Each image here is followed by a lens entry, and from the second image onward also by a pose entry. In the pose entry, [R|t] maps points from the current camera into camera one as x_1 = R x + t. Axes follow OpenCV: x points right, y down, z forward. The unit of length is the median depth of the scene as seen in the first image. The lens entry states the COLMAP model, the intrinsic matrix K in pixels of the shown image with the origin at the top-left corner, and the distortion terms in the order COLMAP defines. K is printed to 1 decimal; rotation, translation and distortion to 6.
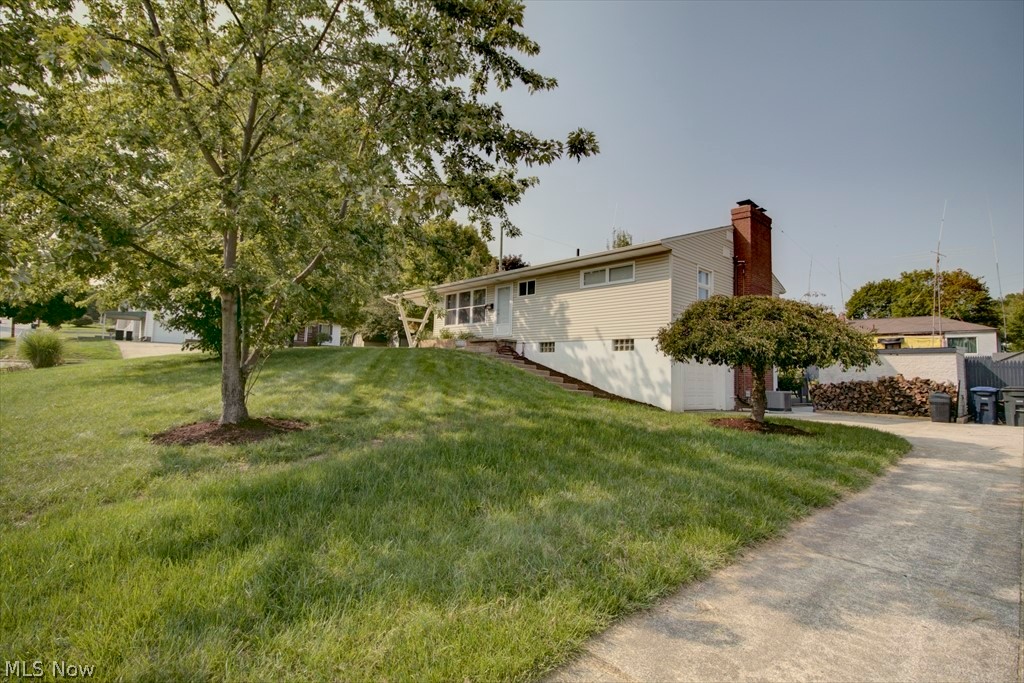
lens RADIAL K [[476.7, 0, 534.4], [0, 476.7, 341.8], [0, 0, 1]] dist [-0.009360, -0.009932]
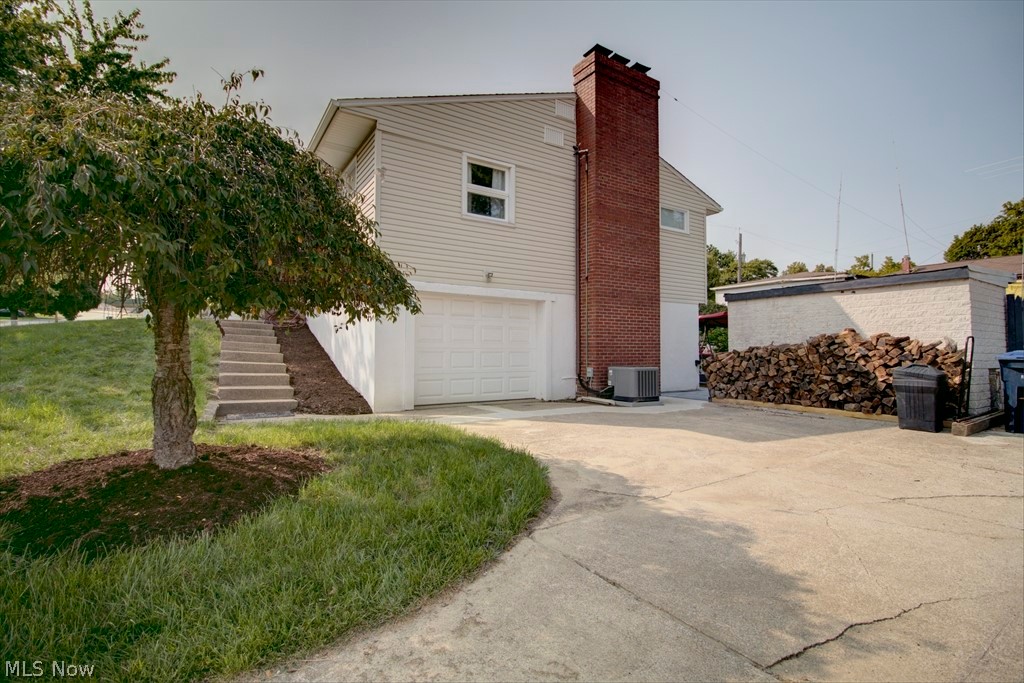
lens RADIAL K [[476.7, 0, 511.4], [0, 476.7, 340.9], [0, 0, 1]] dist [-0.009360, -0.009932]
pose [[0.983331, -0.031664, -0.179046, 0.509791], [0.040652, 0.998079, 0.046754, 0.042781], [0.177222, -0.053254, 0.982729, 0.441192]]
